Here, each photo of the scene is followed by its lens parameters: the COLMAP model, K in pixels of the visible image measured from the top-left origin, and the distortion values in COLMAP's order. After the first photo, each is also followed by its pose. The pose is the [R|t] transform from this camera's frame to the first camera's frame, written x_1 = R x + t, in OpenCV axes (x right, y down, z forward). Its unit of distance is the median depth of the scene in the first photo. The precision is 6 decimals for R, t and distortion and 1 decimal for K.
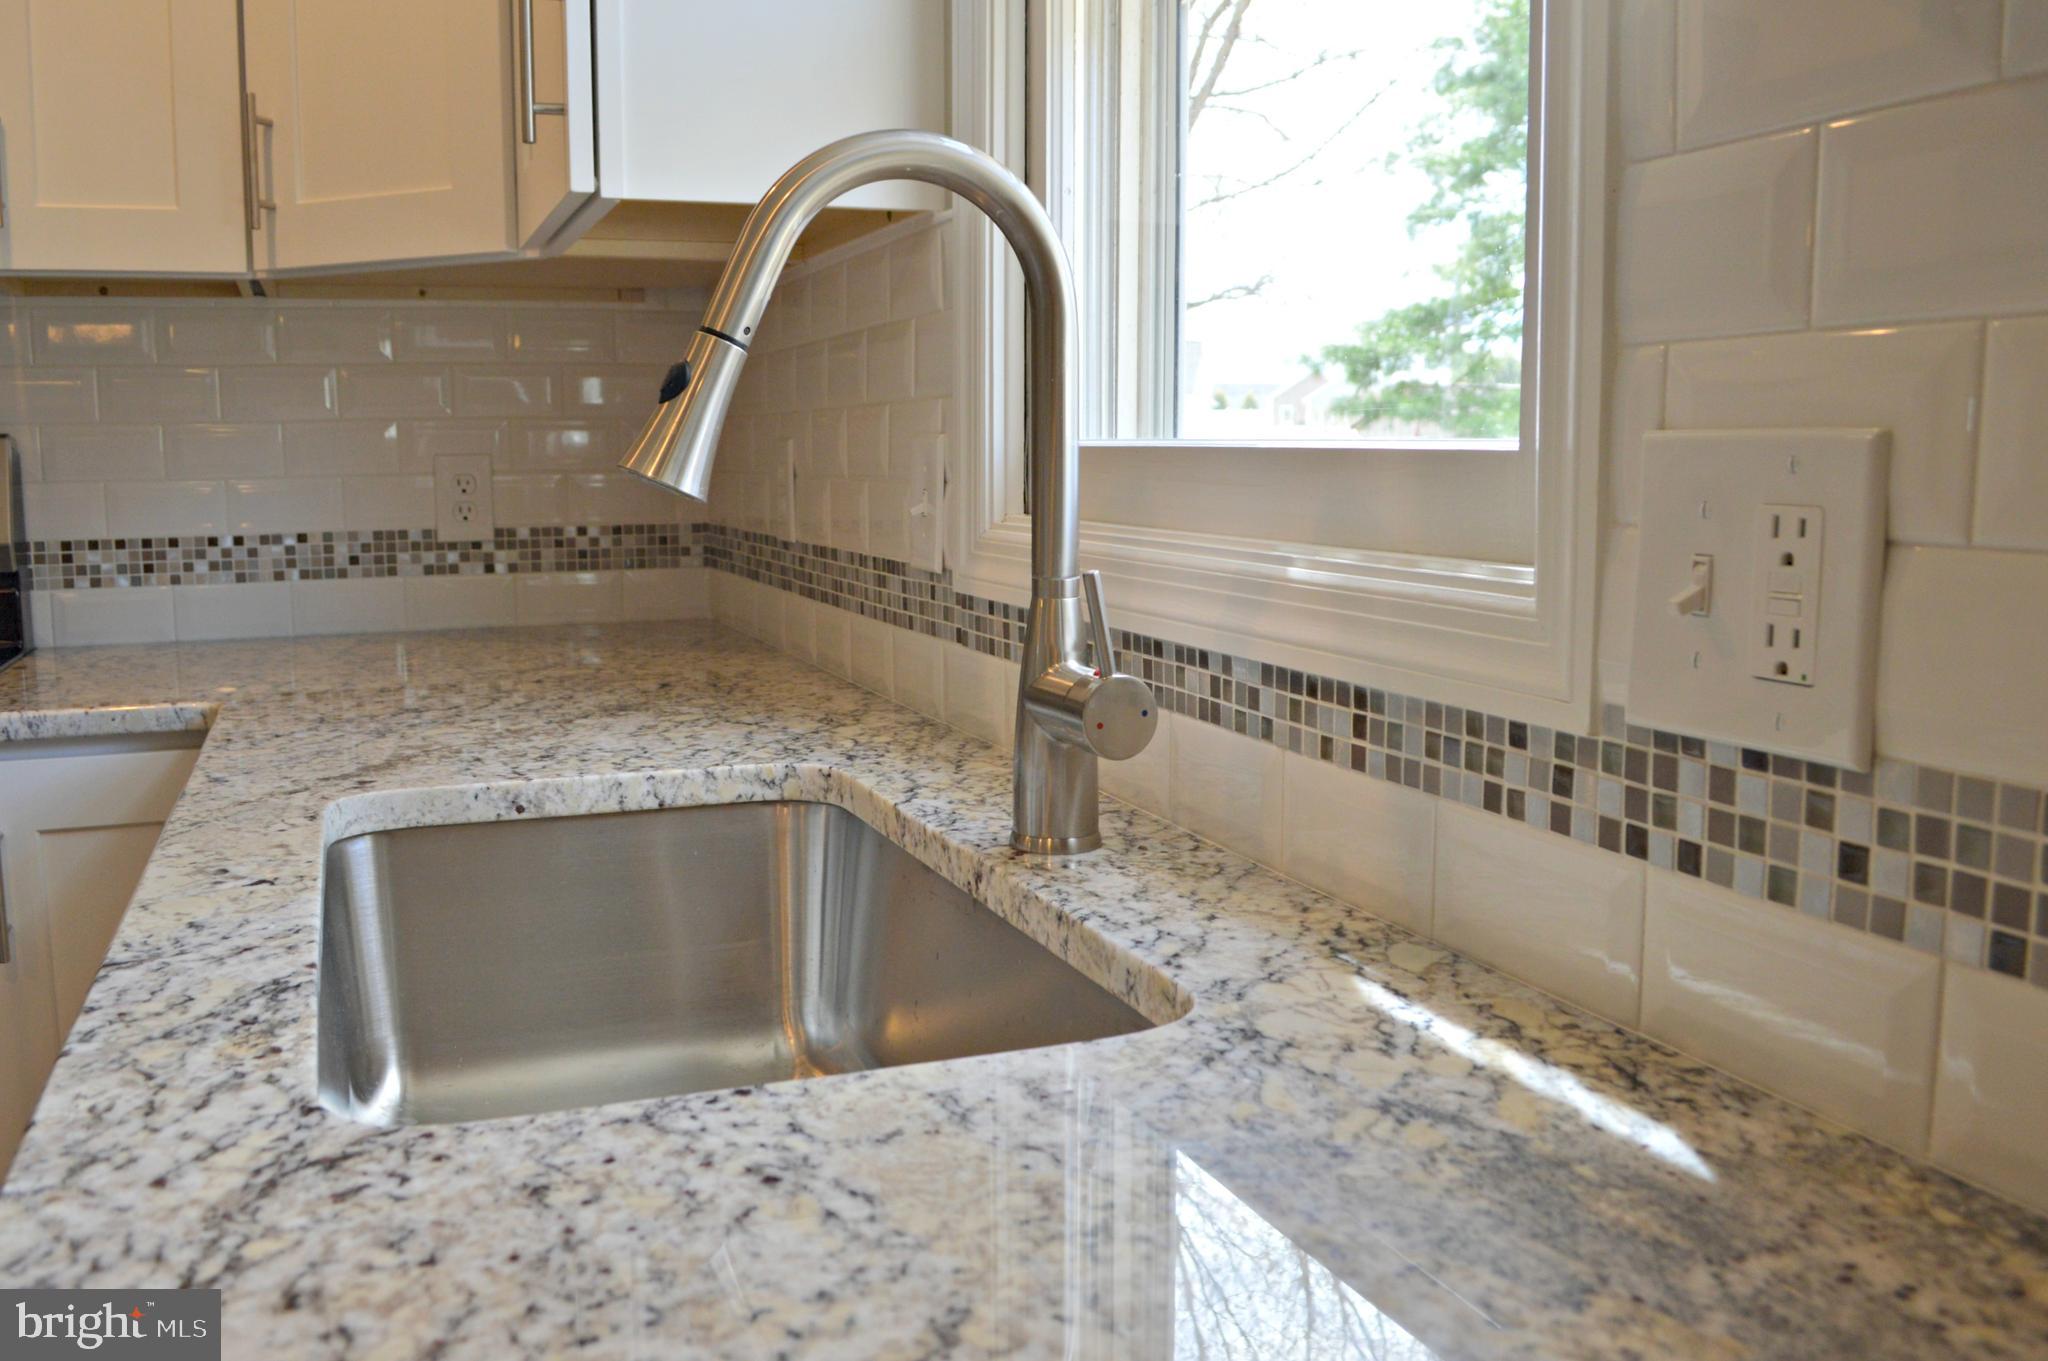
lens RADIAL K [[1713.7, 0, 1032.8], [0, 1713.7, 681.6], [0, 0, 1]] dist [-0.076774, 0.001552]
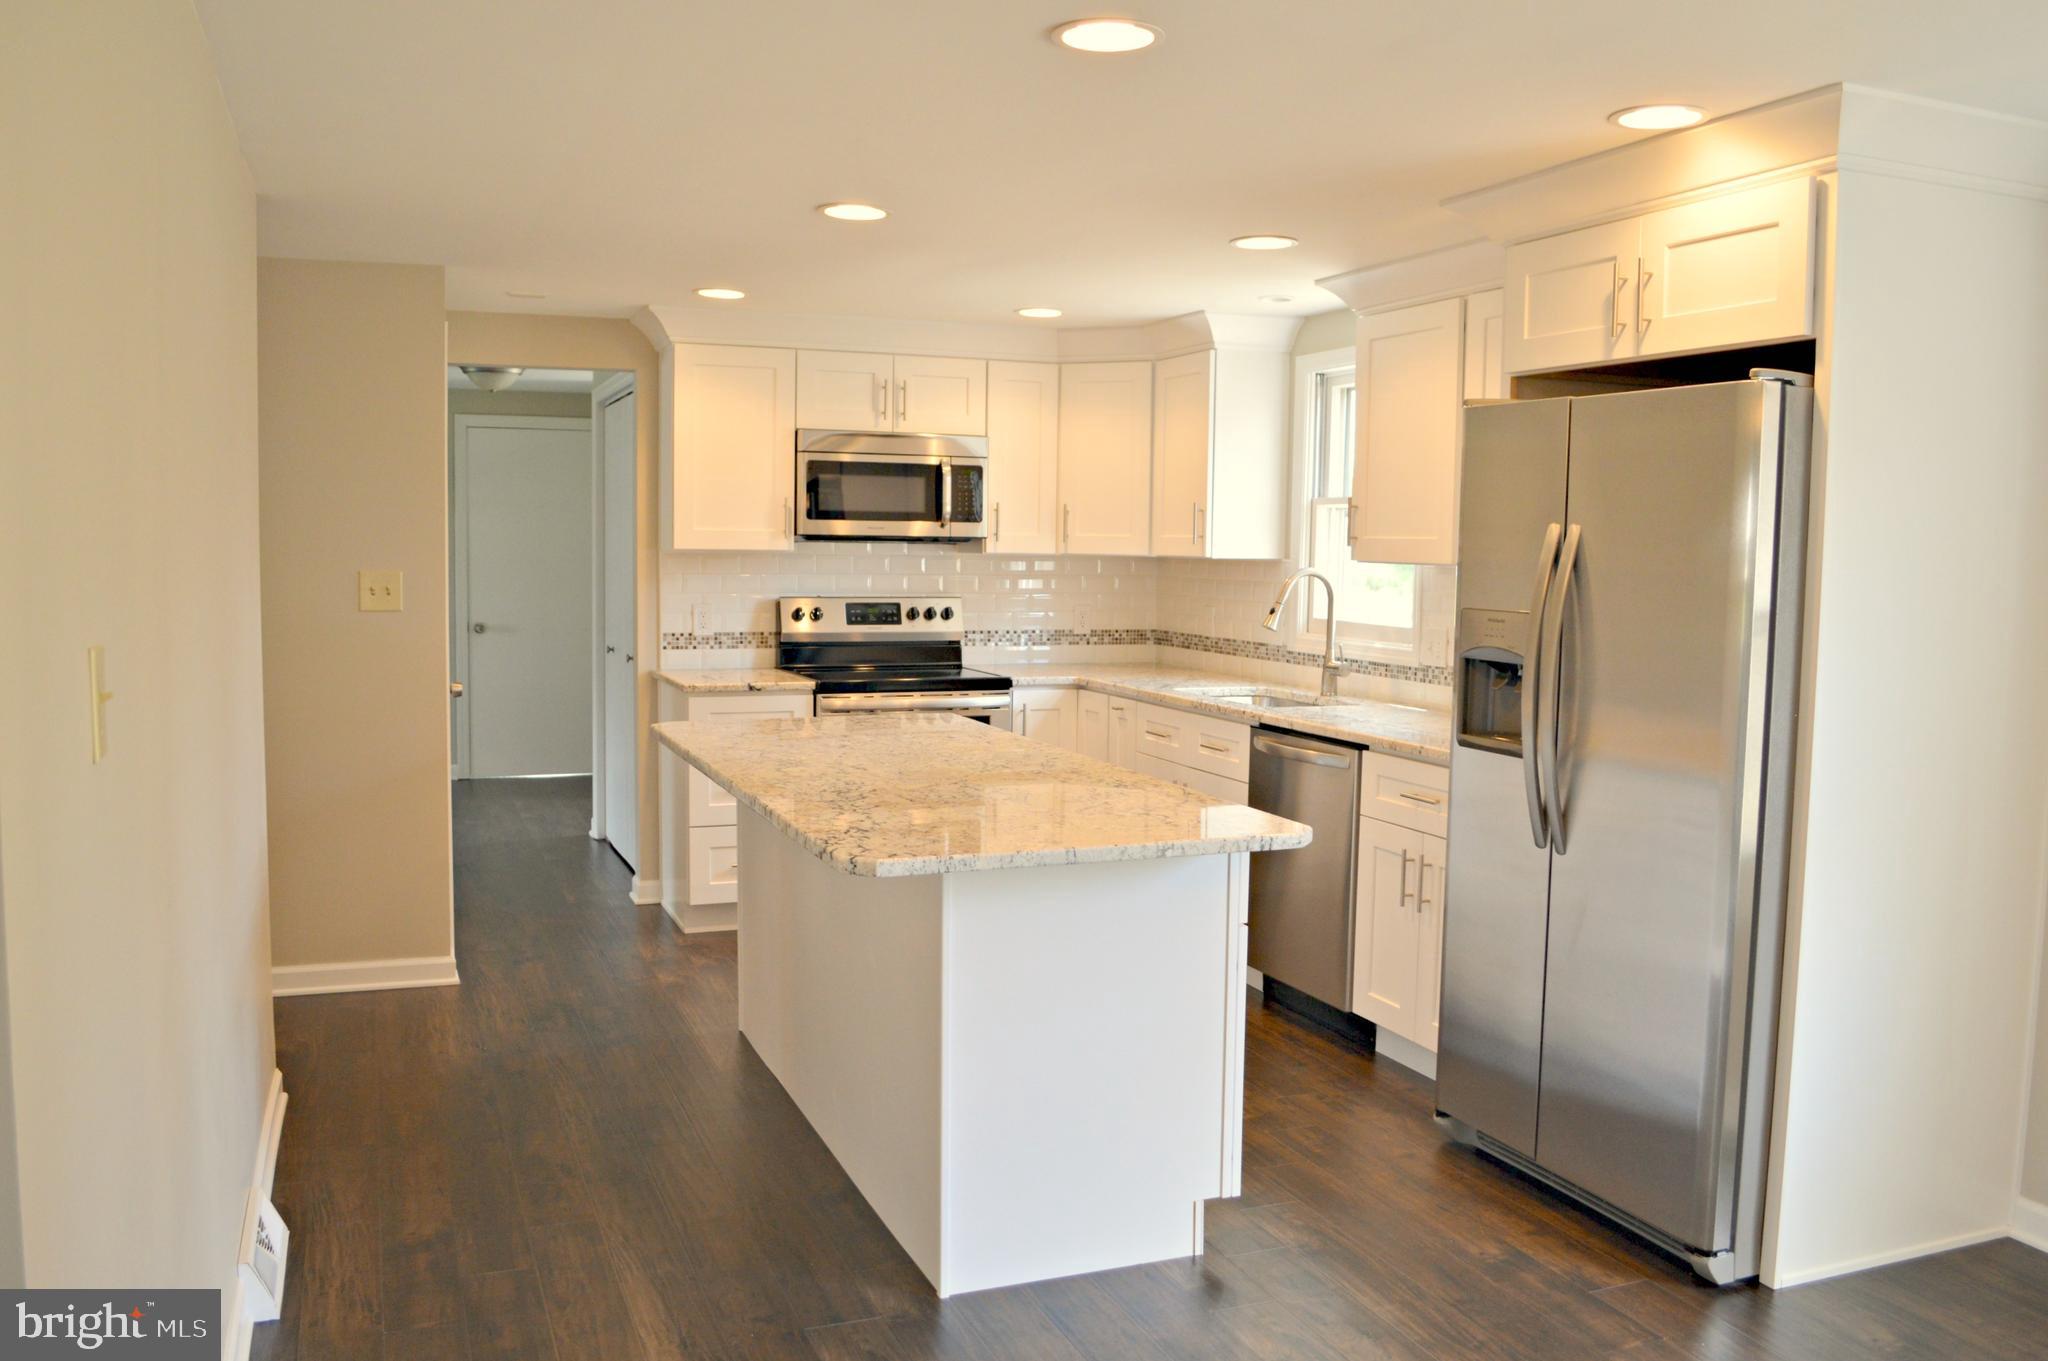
lens RADIAL K [[1713.7, 0, 1032.8], [0, 1713.7, 681.6], [0, 0, 1]] dist [-0.076774, 0.001552]
pose [[0.999796, 0.020115, -0.001665, -1.018751], [-0.020176, 0.998310, -0.054491, 0.407645], [0.000566, 0.054514, 0.998513, -4.891270]]
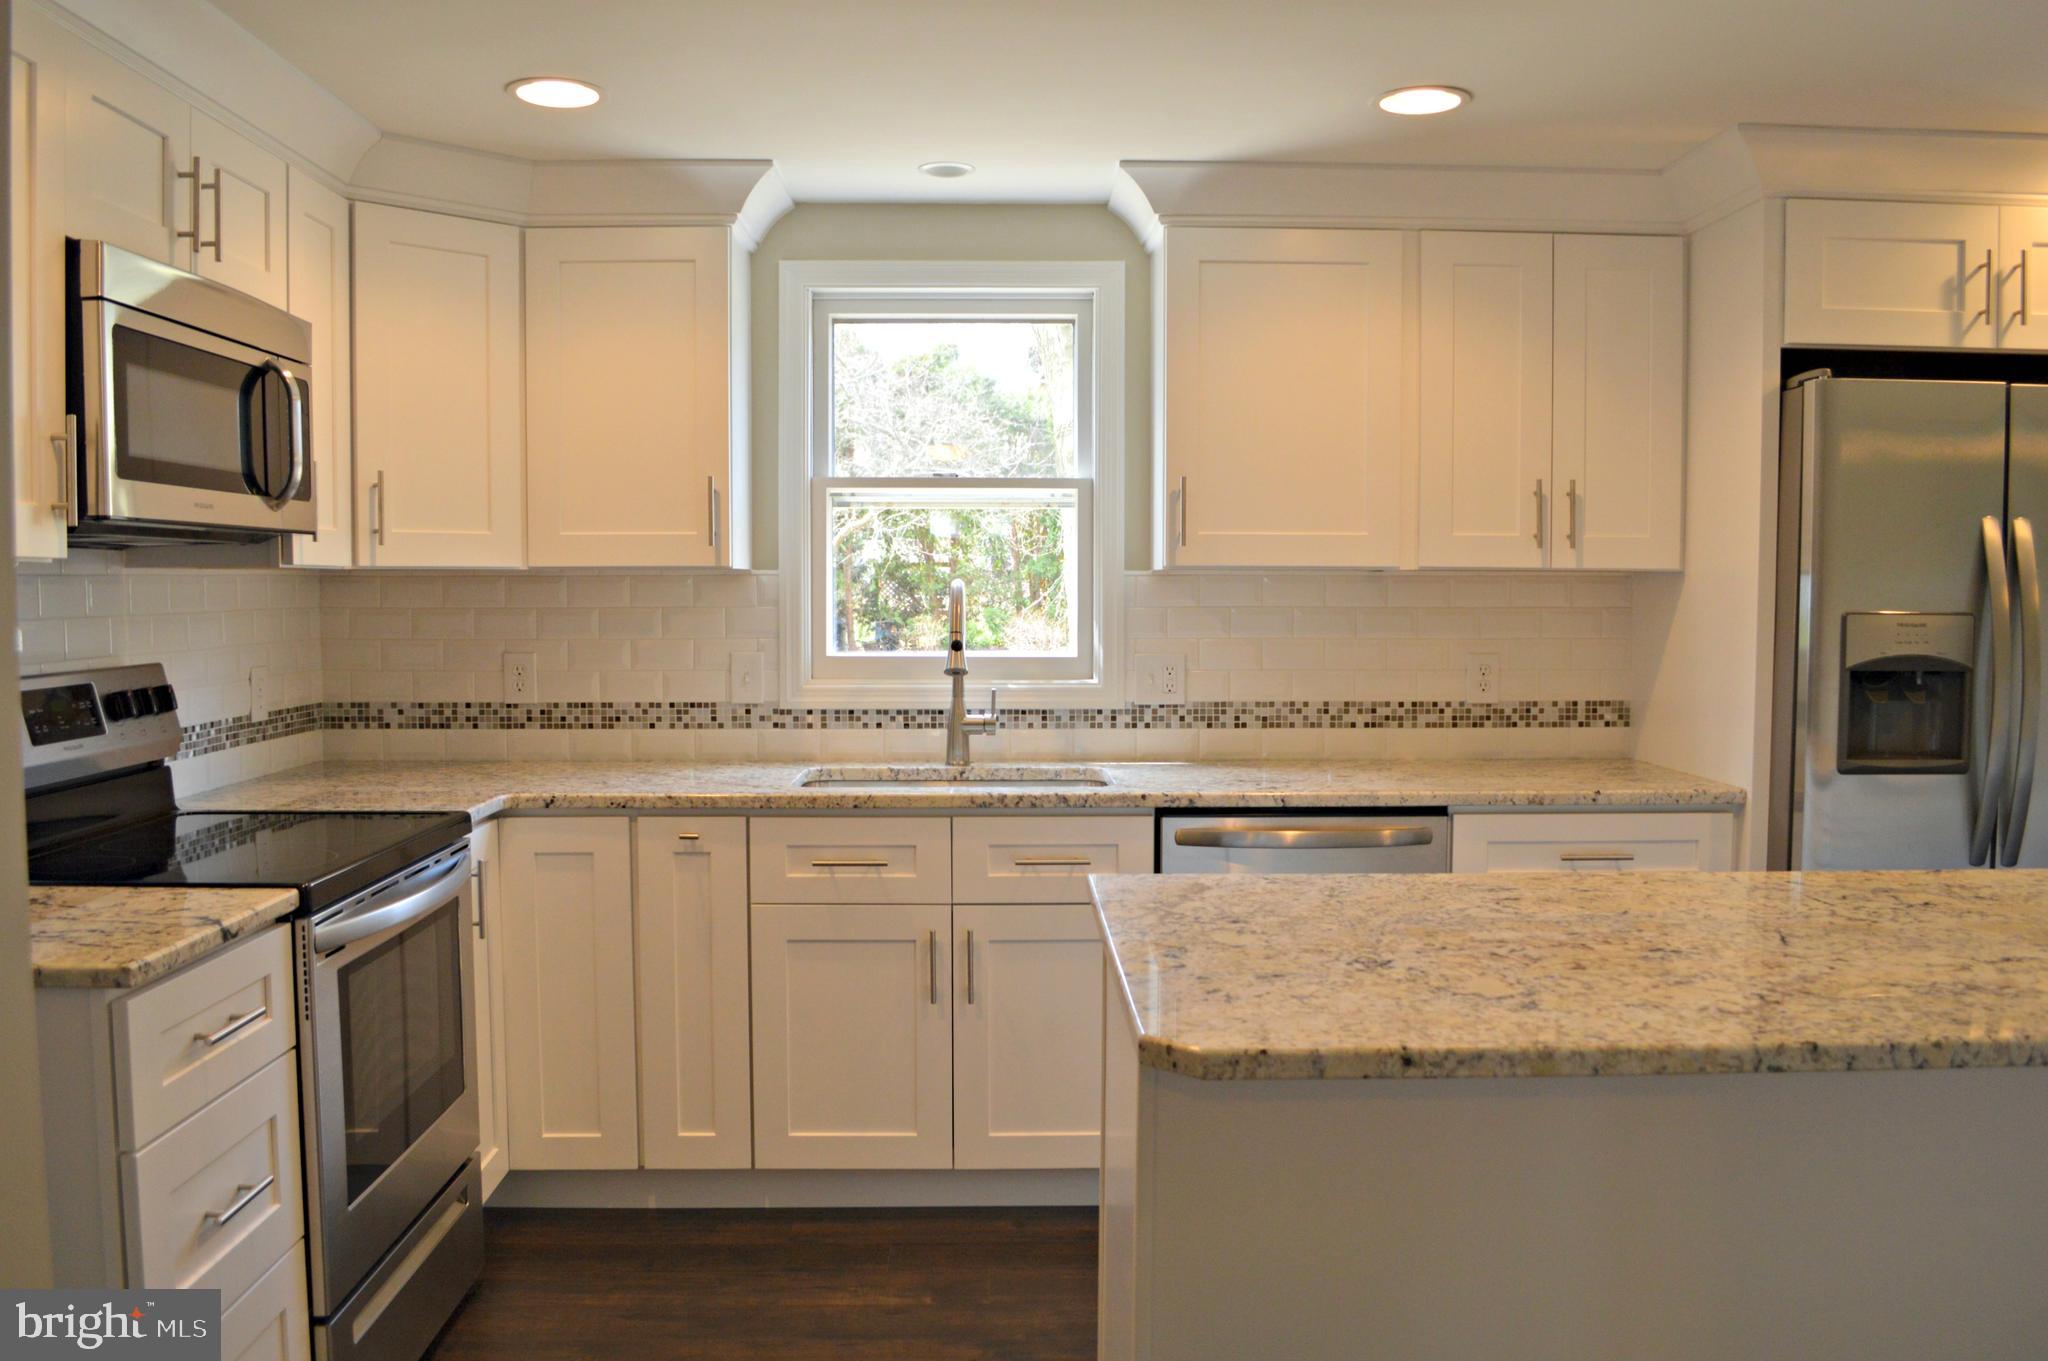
lens RADIAL K [[1649.4, 0, 1024.0], [0, 1649.4, 680.5], [0, 0, 1]] dist [-0.081169, -0.001142]
pose [[0.346001, -0.049908, 0.936906, -3.665936], [0.125571, 0.992064, 0.006473, -0.101254], [-0.929793, 0.115408, 0.349522, -0.441333]]
